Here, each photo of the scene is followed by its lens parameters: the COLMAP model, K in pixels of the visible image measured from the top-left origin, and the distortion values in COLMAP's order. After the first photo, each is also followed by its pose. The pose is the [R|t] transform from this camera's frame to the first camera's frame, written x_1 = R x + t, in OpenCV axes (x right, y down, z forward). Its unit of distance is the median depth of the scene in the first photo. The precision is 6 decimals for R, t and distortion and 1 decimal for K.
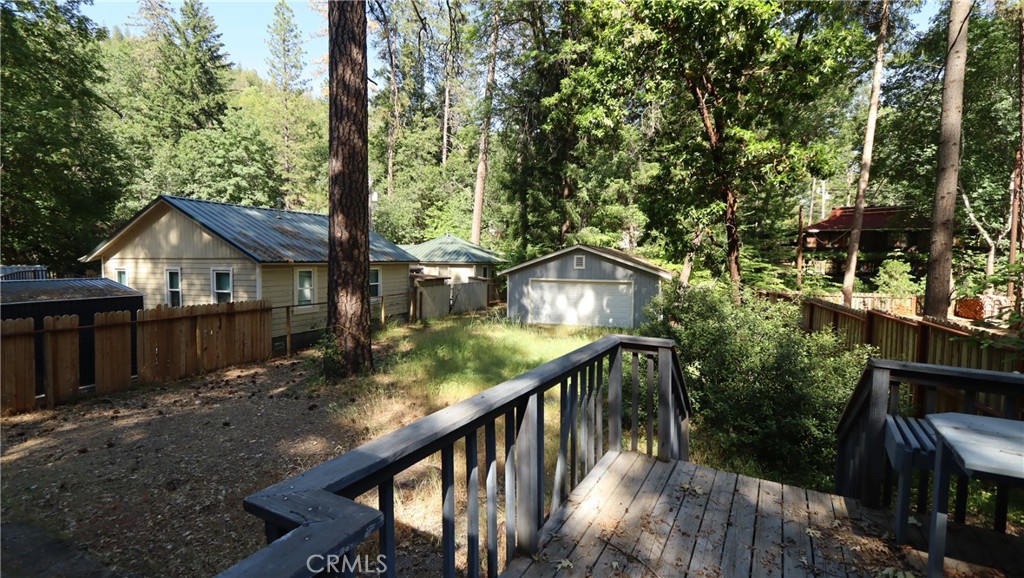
lens RADIAL K [[471.3, 0, 512.2], [0, 471.3, 286.8], [0, 0, 1]] dist [0.005928, -0.001318]
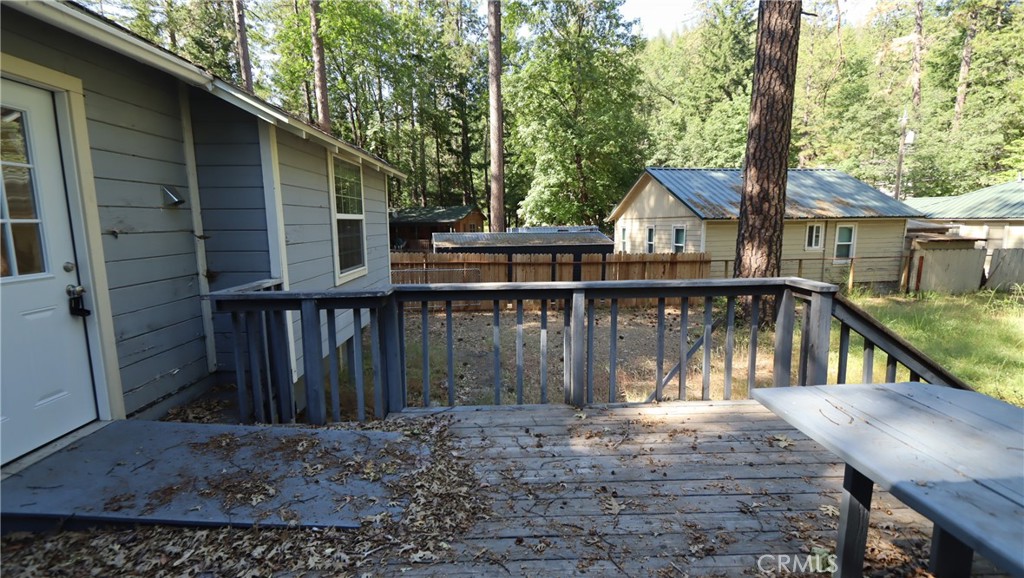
lens RADIAL K [[471.3, 0, 505.3], [0, 471.3, 290.9], [0, 0, 1]] dist [0.005928, -0.001318]
pose [[0.506123, 0.111872, -0.855175, 0.201365], [-0.037514, 0.993469, 0.107761, 0.014033], [0.861645, -0.022459, 0.507014, 0.019247]]
